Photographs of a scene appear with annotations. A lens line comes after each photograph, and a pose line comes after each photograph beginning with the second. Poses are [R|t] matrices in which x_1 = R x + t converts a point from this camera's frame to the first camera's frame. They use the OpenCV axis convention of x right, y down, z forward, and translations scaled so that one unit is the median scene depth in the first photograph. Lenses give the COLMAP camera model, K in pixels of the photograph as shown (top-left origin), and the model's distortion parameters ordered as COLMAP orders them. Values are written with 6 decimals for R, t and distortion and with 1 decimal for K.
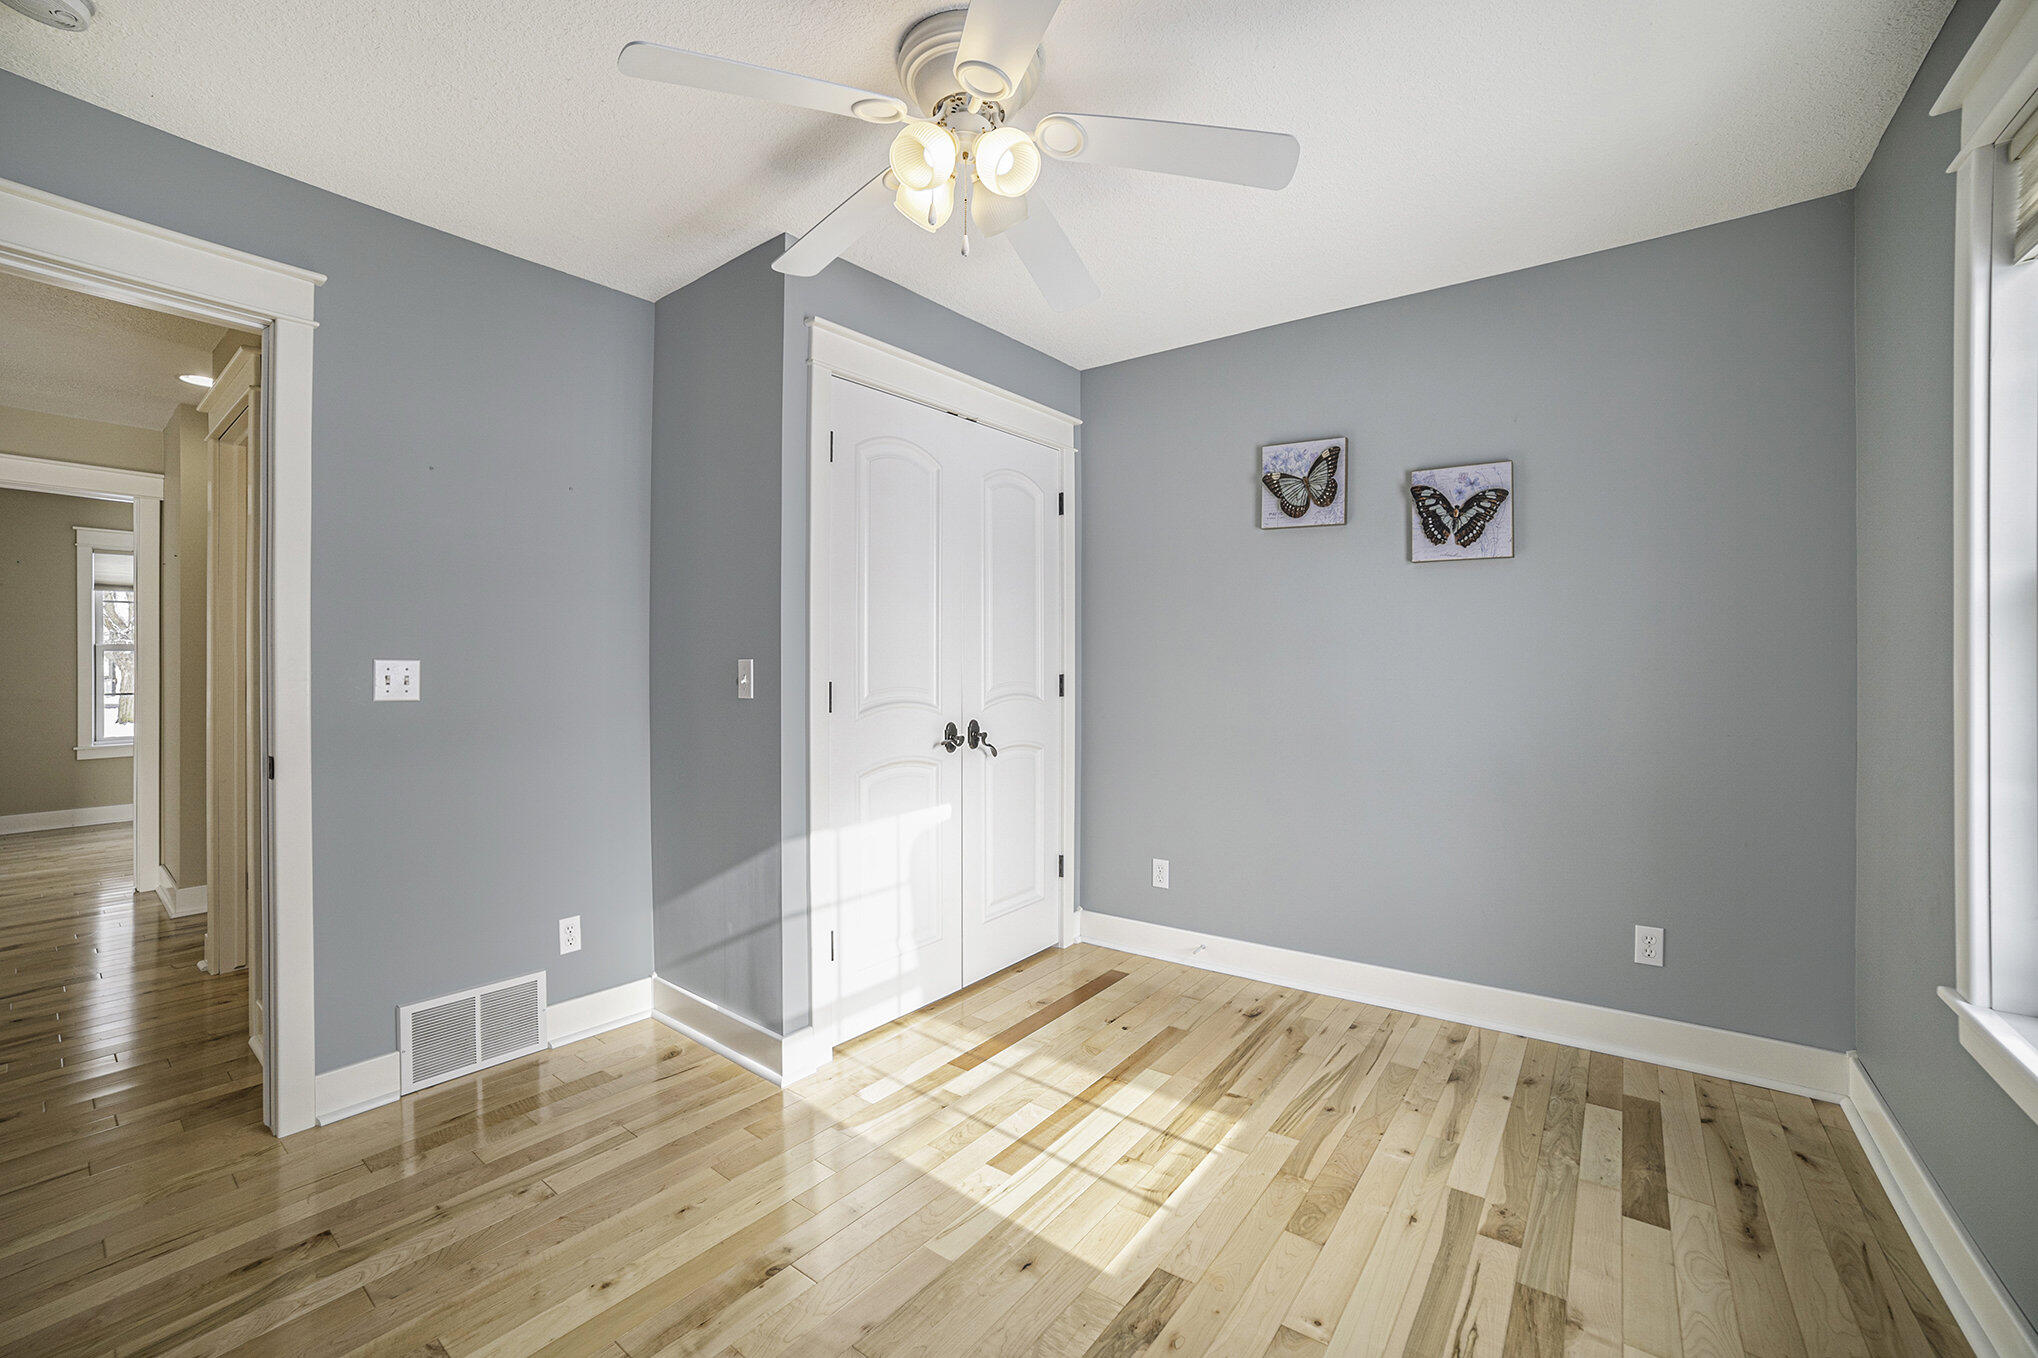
lens RADIAL K [[835.9, 0, 1015.0], [0, 835.9, 667.6], [0, 0, 1]] dist [-0.115600, 0.044891]
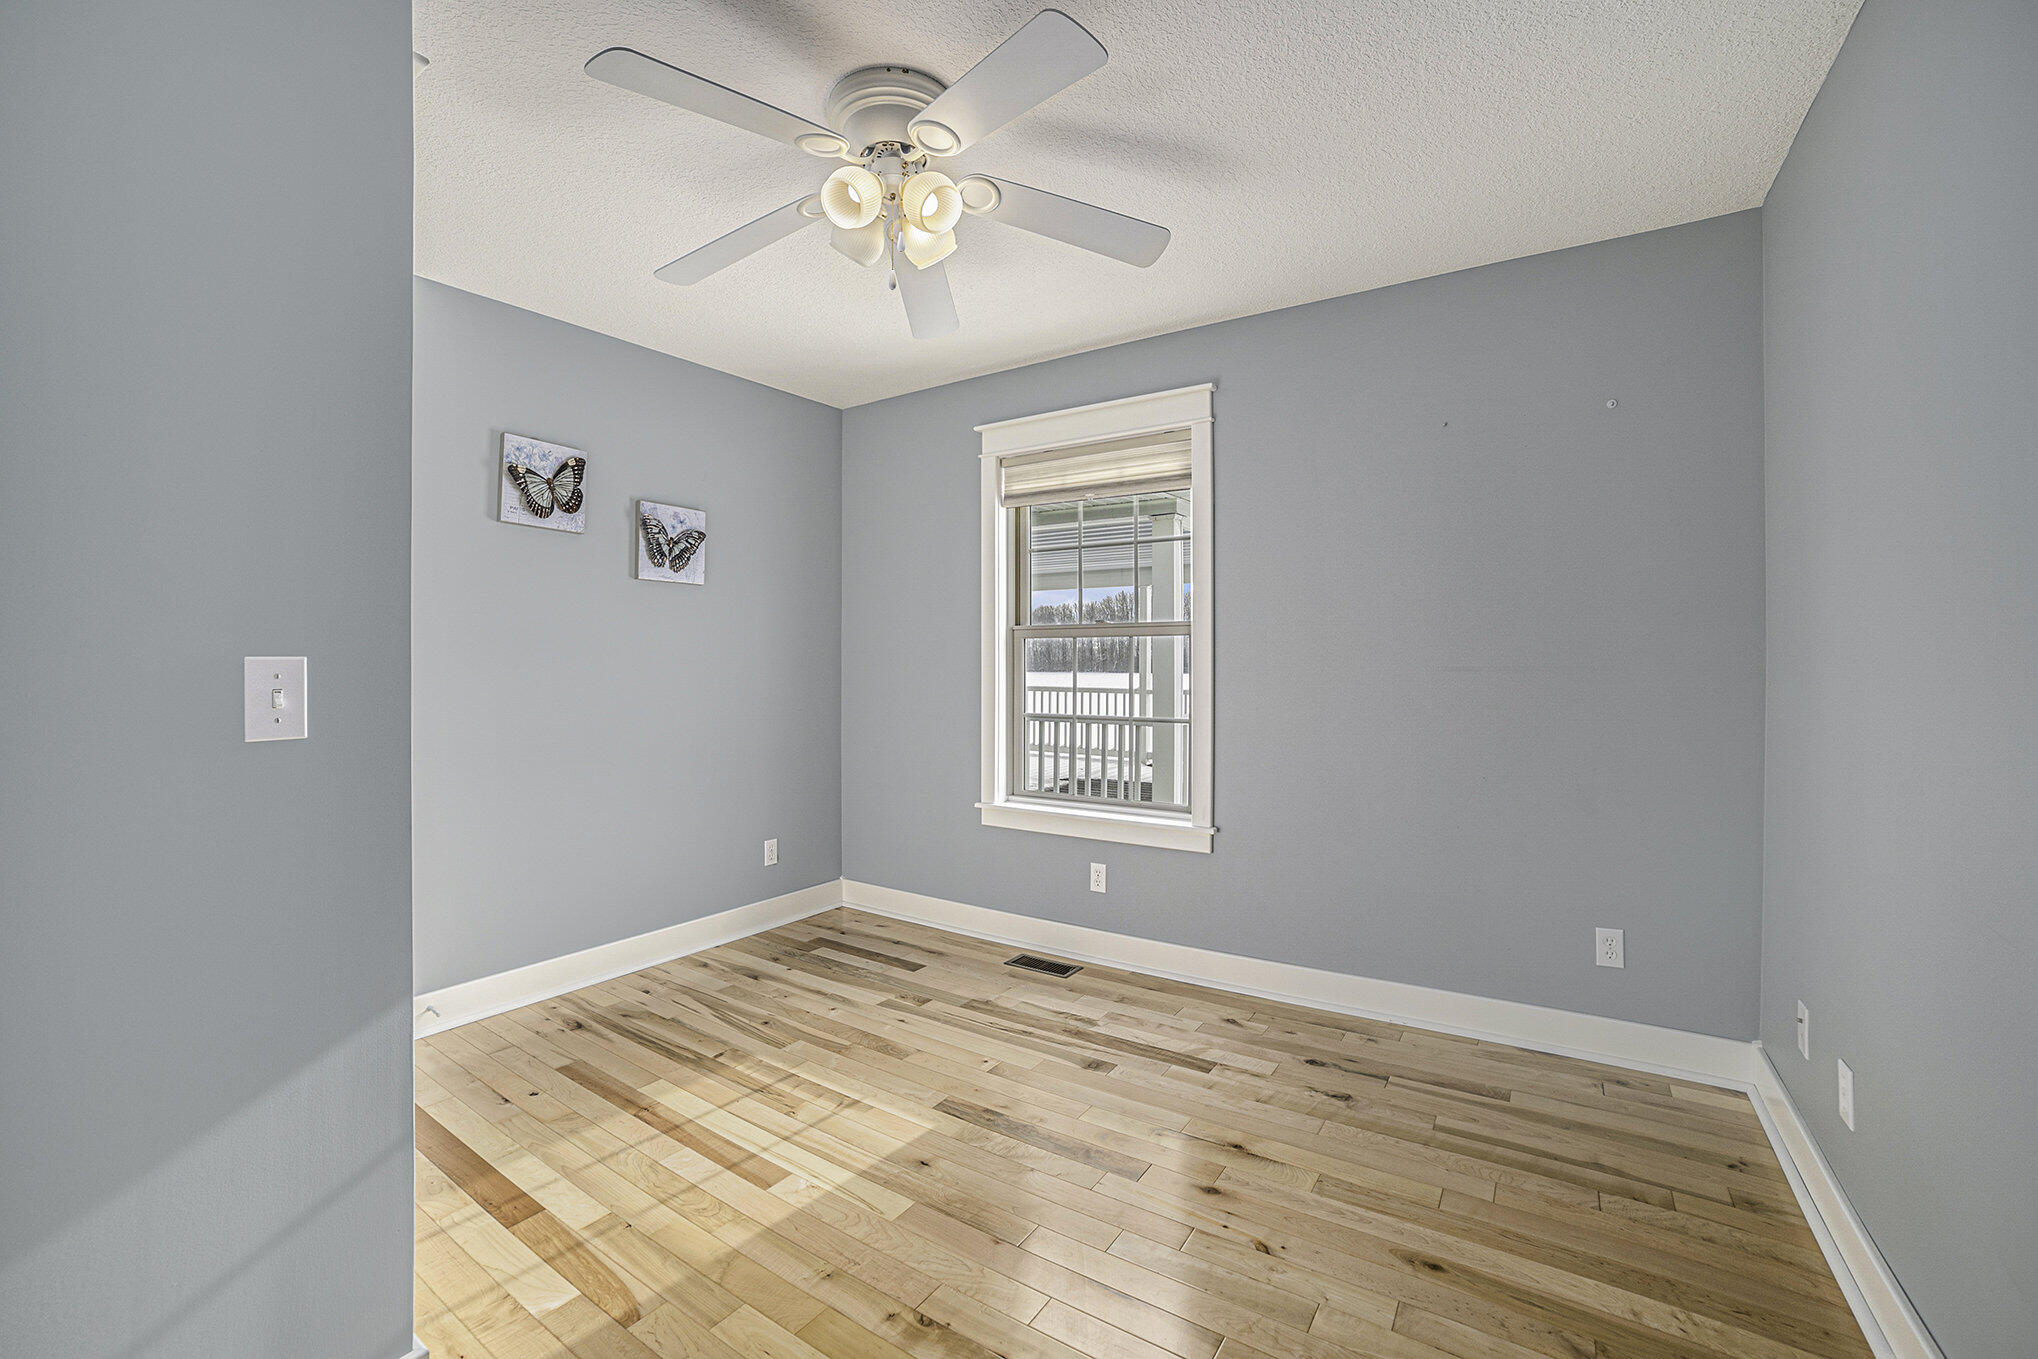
lens RADIAL K [[835.9, 0, 1015.0], [0, 835.9, 668.1], [0, 0, 1]] dist [-0.115600, 0.044891]
pose [[-0.049255, -0.003248, 0.998781, -0.726208], [0.006749, 0.999971, 0.003585, -0.003107], [-0.998763, 0.006917, -0.049232, 0.545807]]
